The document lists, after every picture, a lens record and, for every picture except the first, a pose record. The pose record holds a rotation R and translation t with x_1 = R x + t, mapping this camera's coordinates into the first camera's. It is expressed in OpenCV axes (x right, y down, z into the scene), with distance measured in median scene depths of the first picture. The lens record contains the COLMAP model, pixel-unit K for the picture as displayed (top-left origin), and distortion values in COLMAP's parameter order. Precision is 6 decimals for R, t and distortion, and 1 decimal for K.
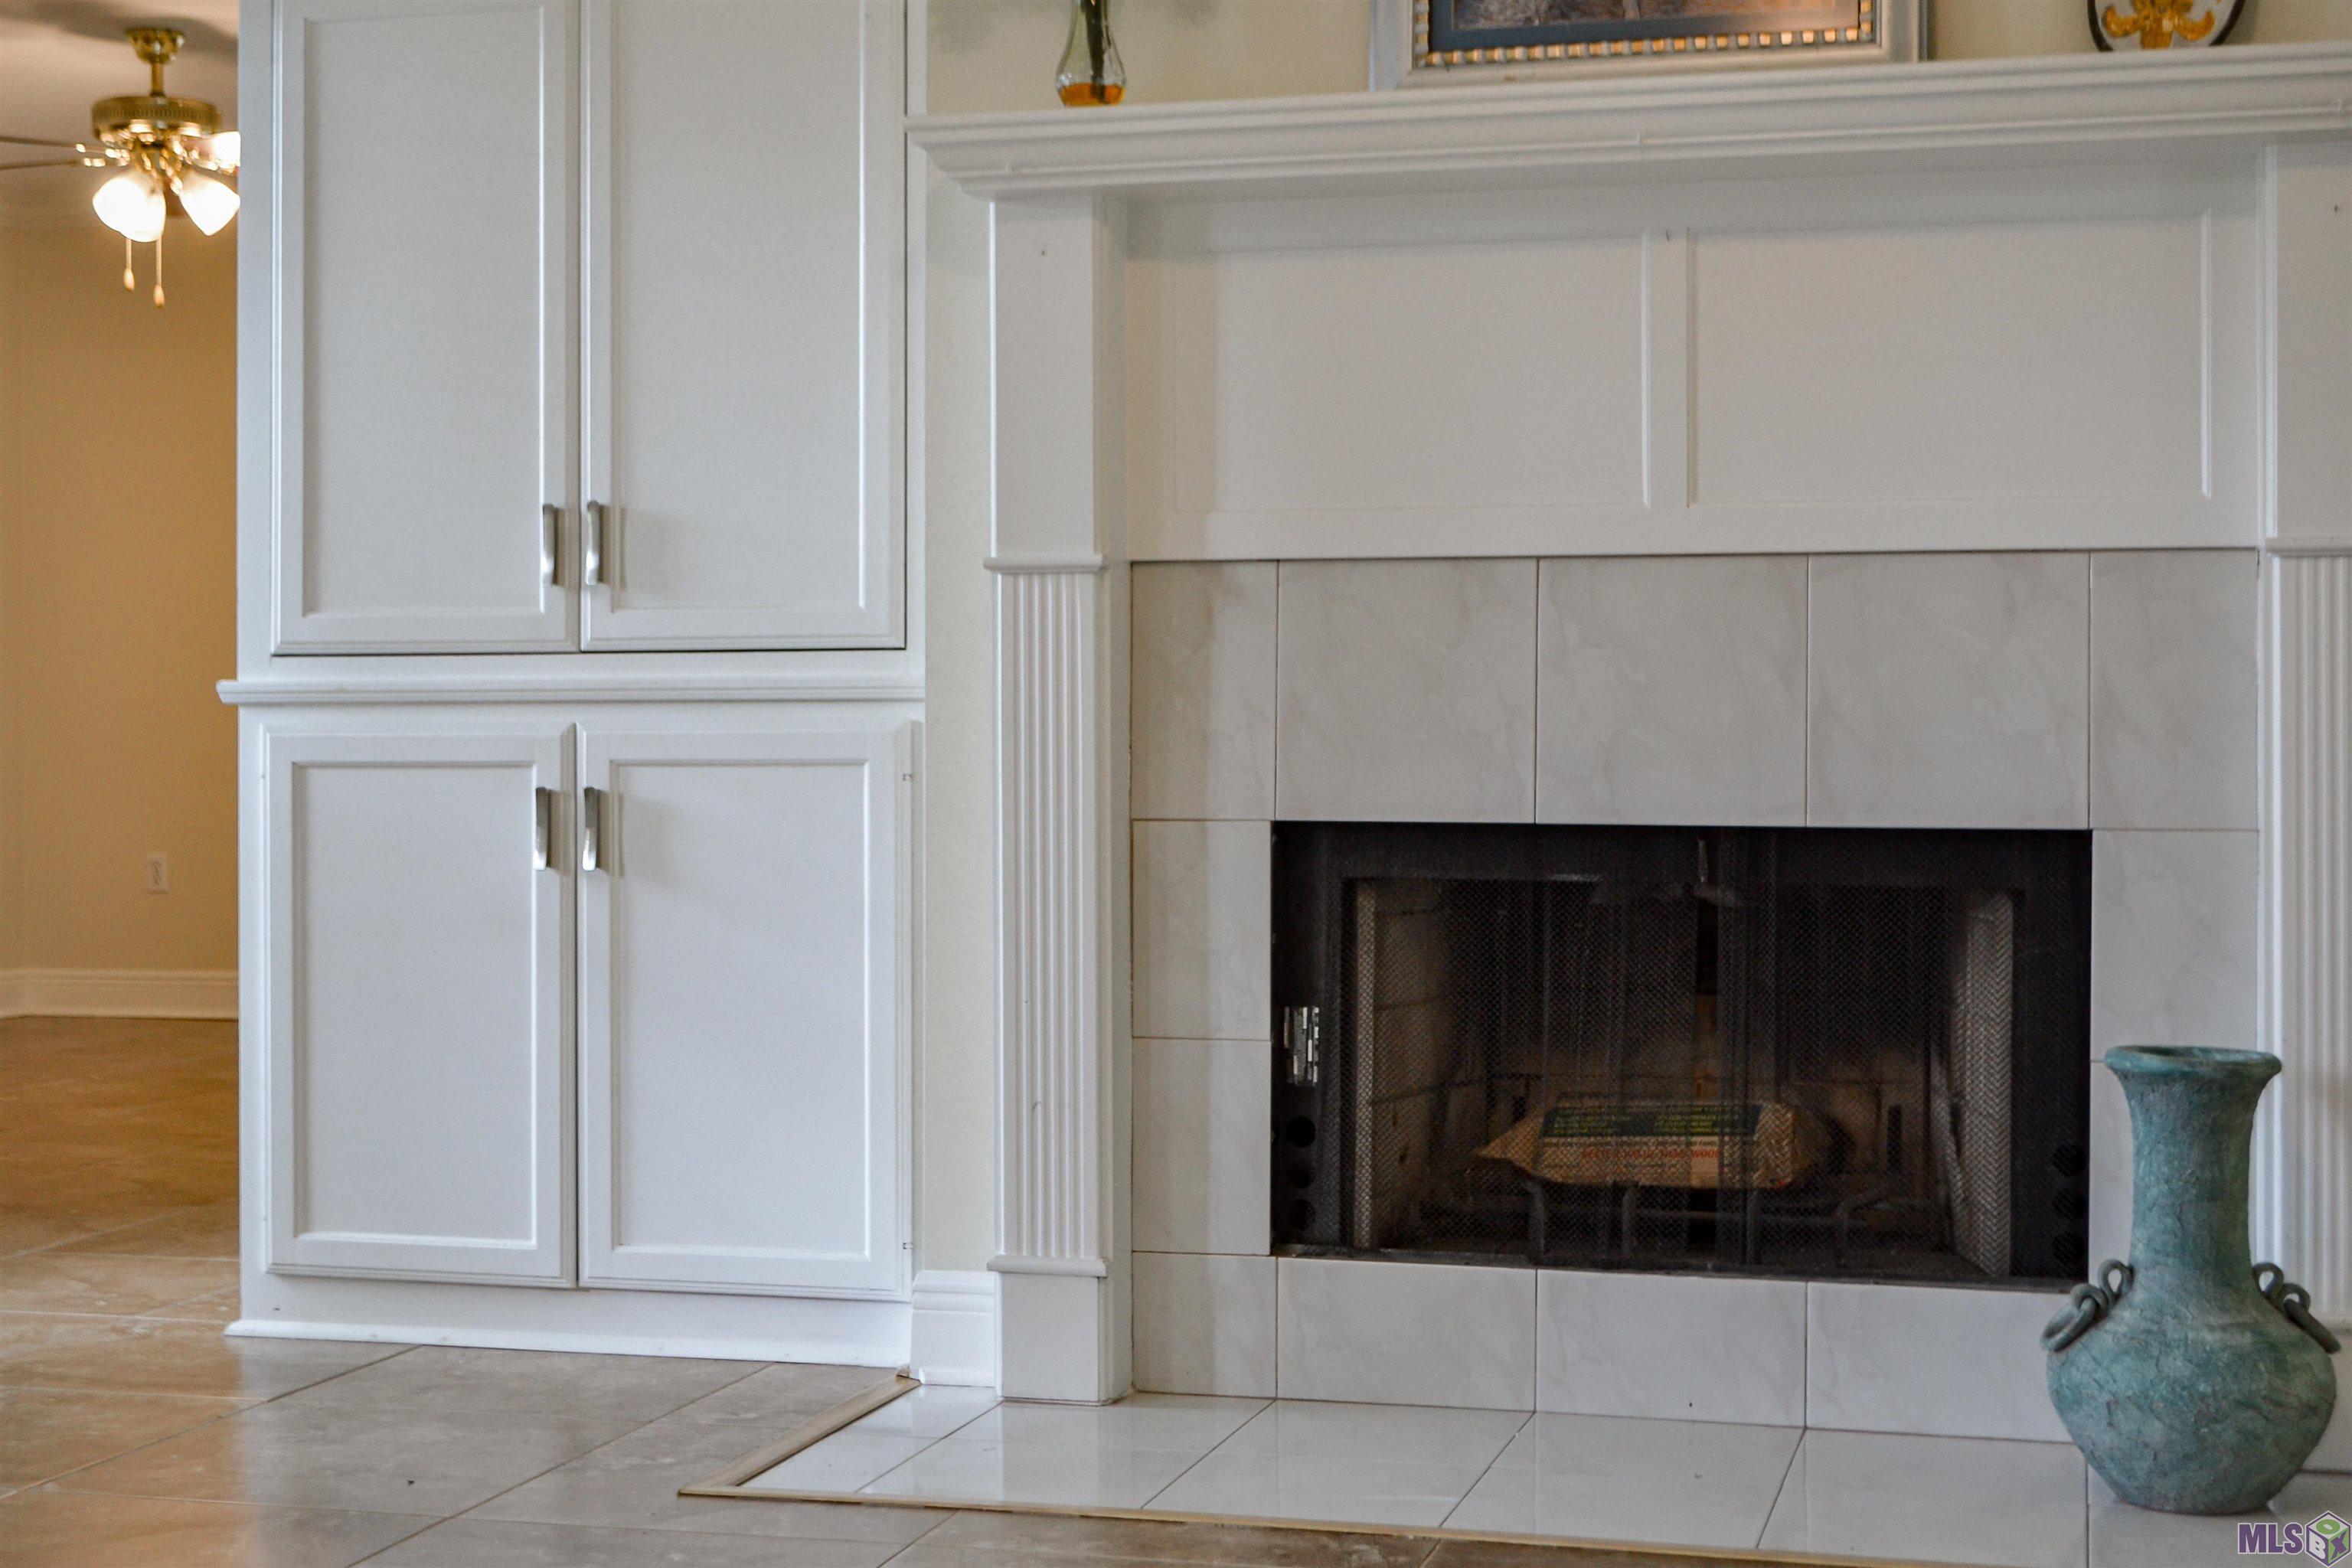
lens RADIAL K [[3337.3, 0, 1176.0], [0, 3337.3, 784.0], [0, 0, 1]] dist [-0.009132, -0.043685]
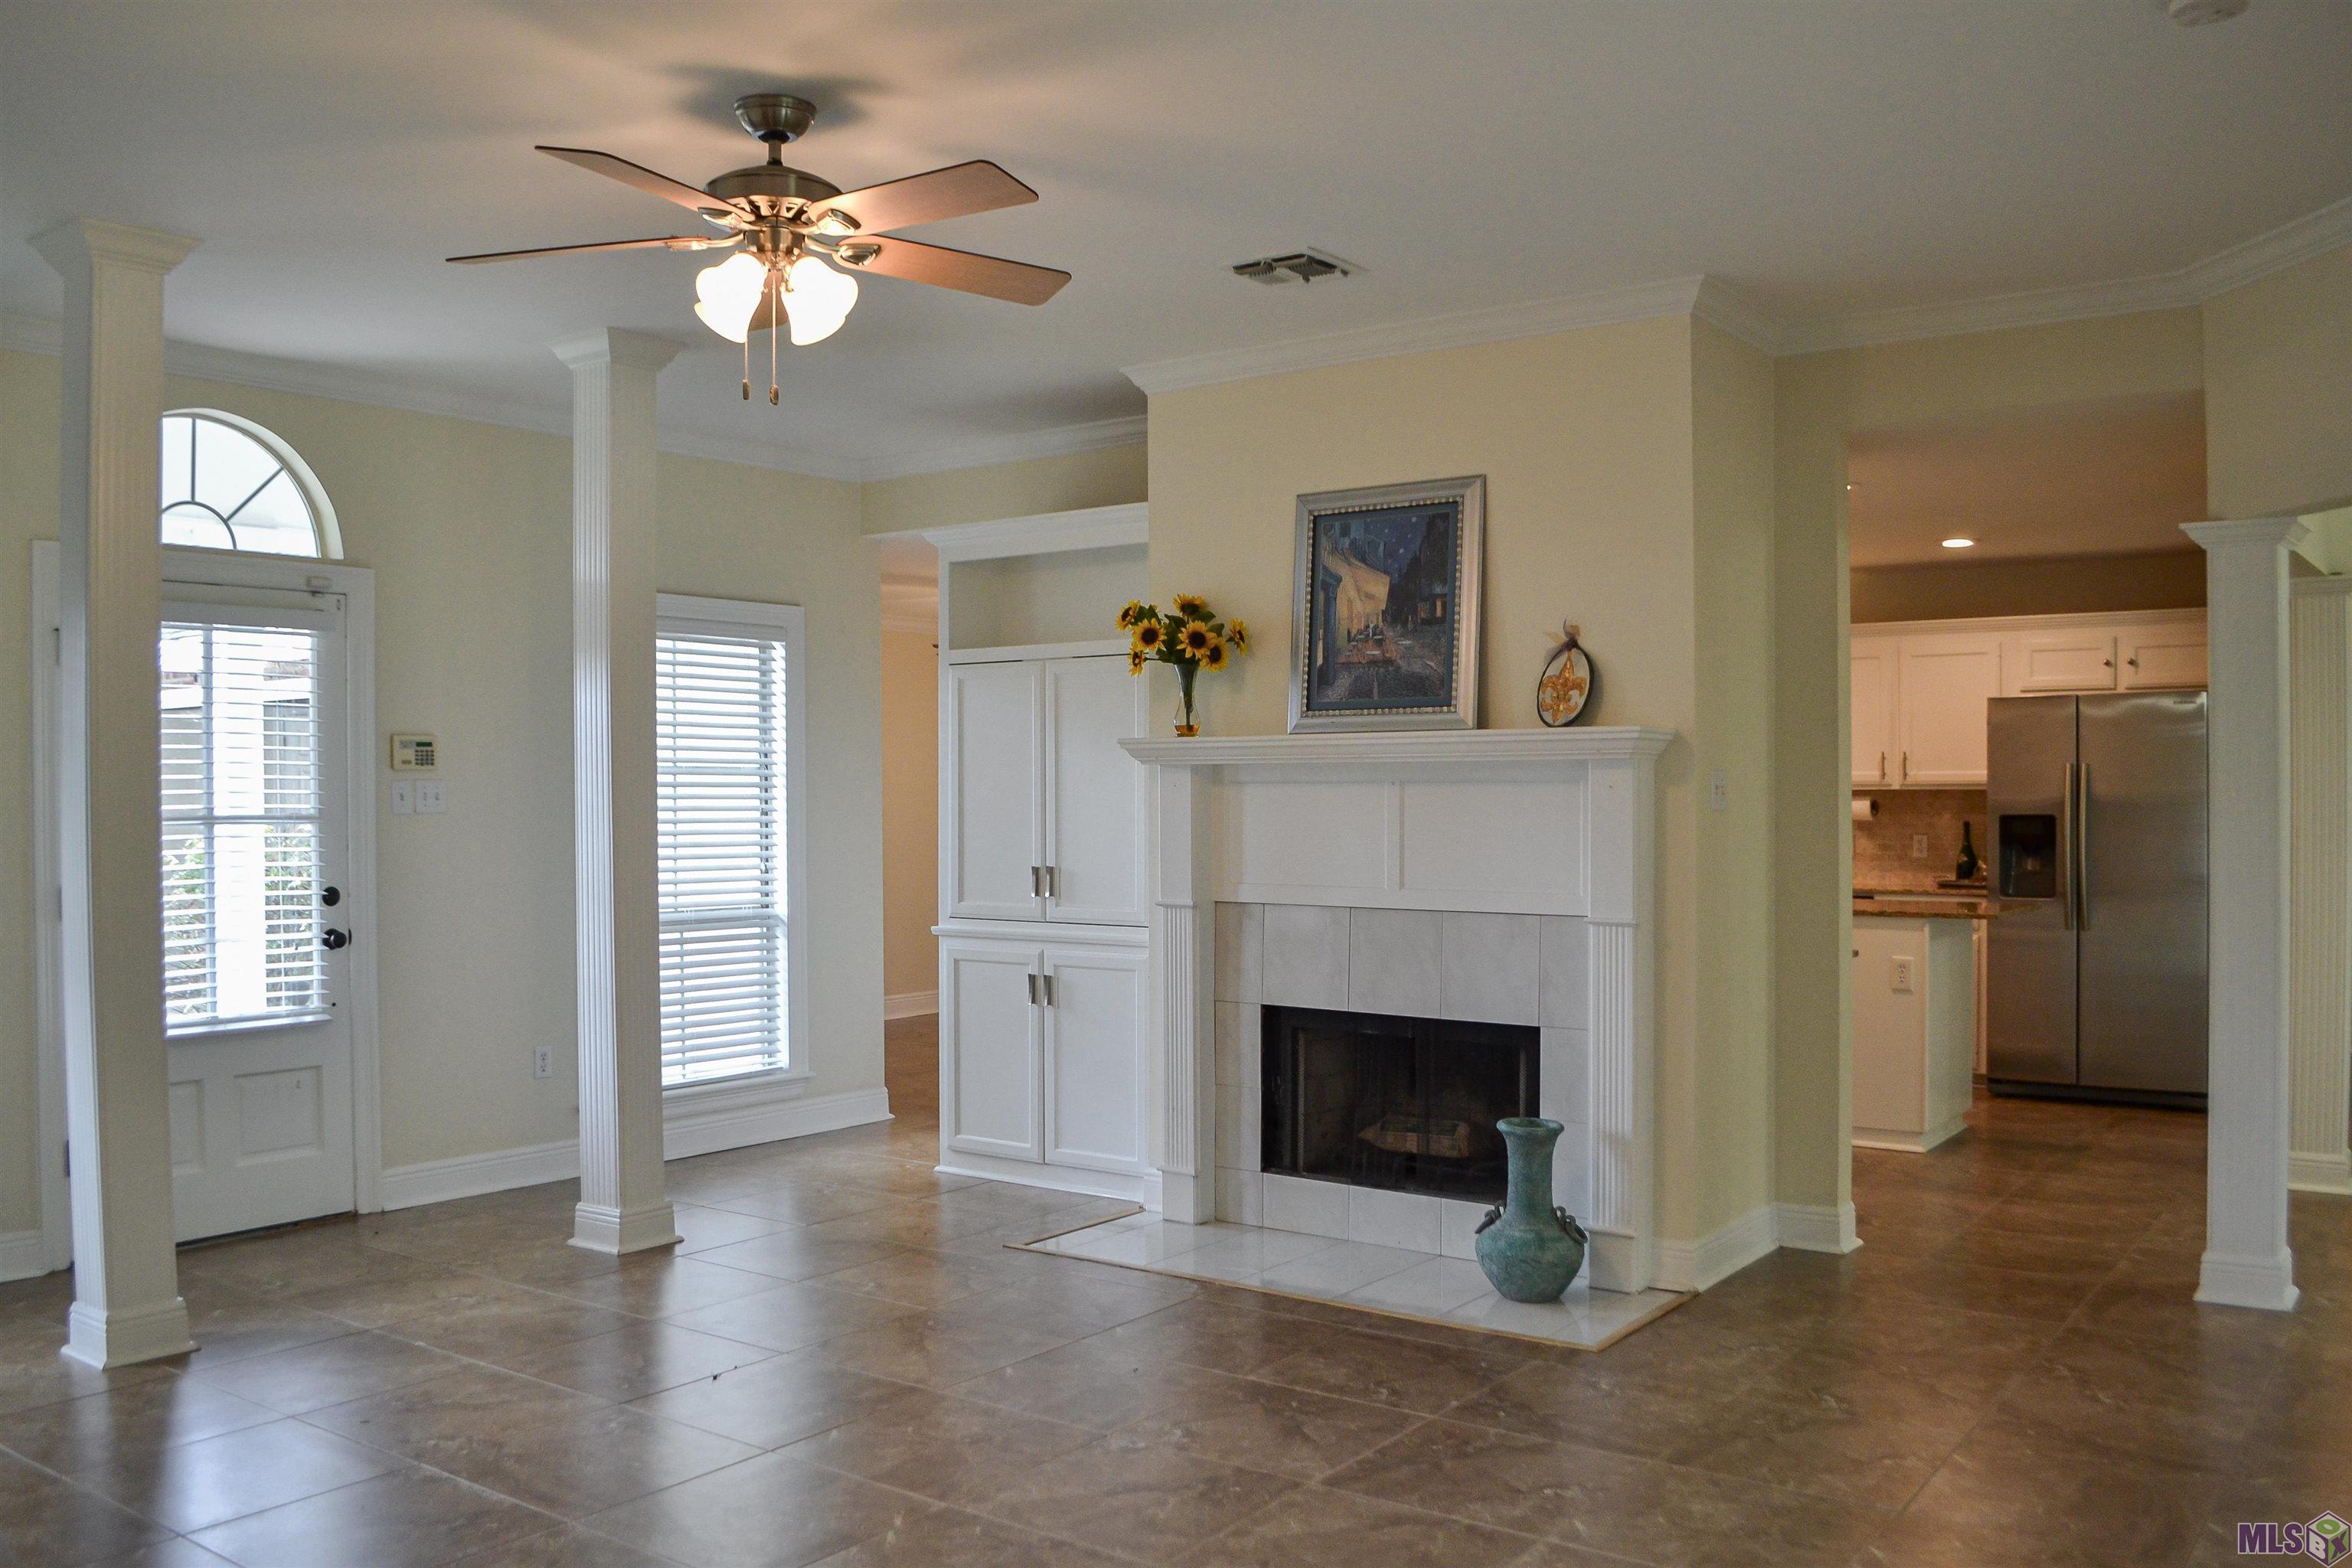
lens RADIAL K [[1985.6, 0, 1174.1], [0, 1985.6, 819.2], [0, 0, 1]] dist [-0.059377, 0.001114]
pose [[0.931700, 0.003717, -0.363210, 0.523486], [-0.001190, 0.999974, 0.007181, -0.143091], [0.363227, -0.006259, 0.931680, -0.453208]]
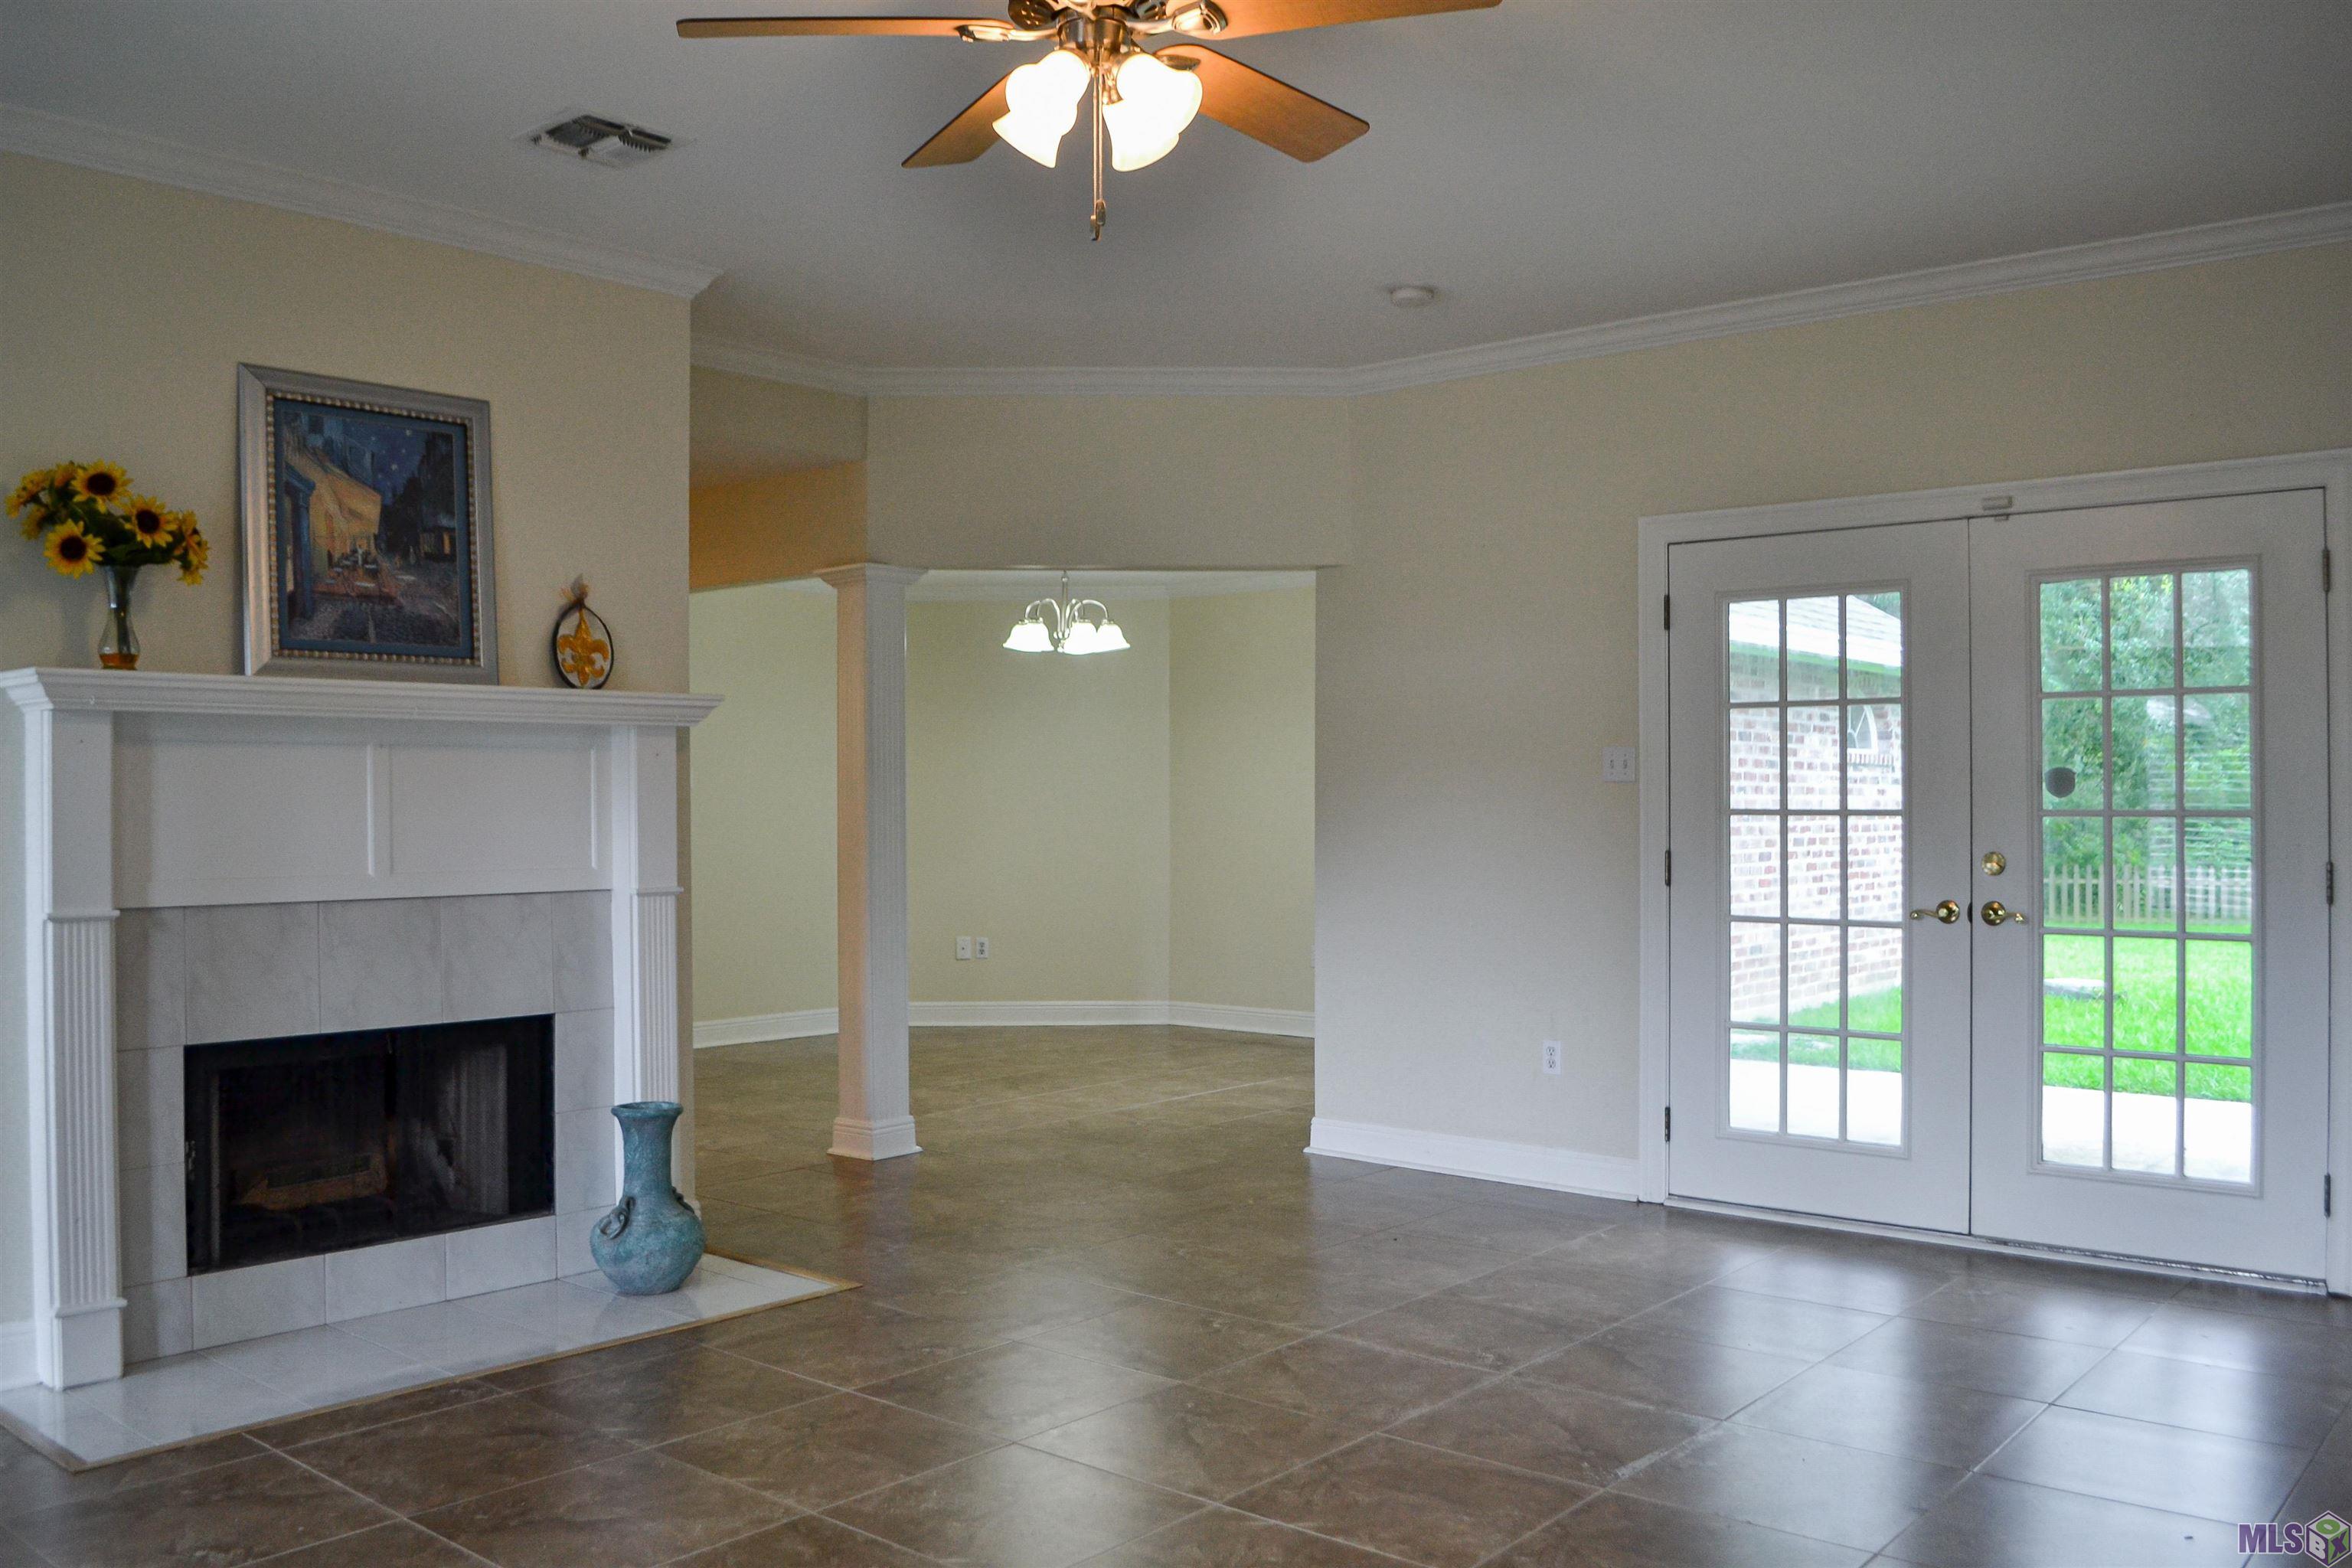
lens RADIAL K [[1927.7, 0, 1217.5], [0, 1927.7, 780.2], [0, 0, 1]] dist [-0.071659, -0.000380]
pose [[0.415900, 0.006885, 0.909384, -0.693206], [0.012678, 0.999830, -0.013368, -0.116622], [-0.909322, 0.017088, 0.415742, 0.028115]]
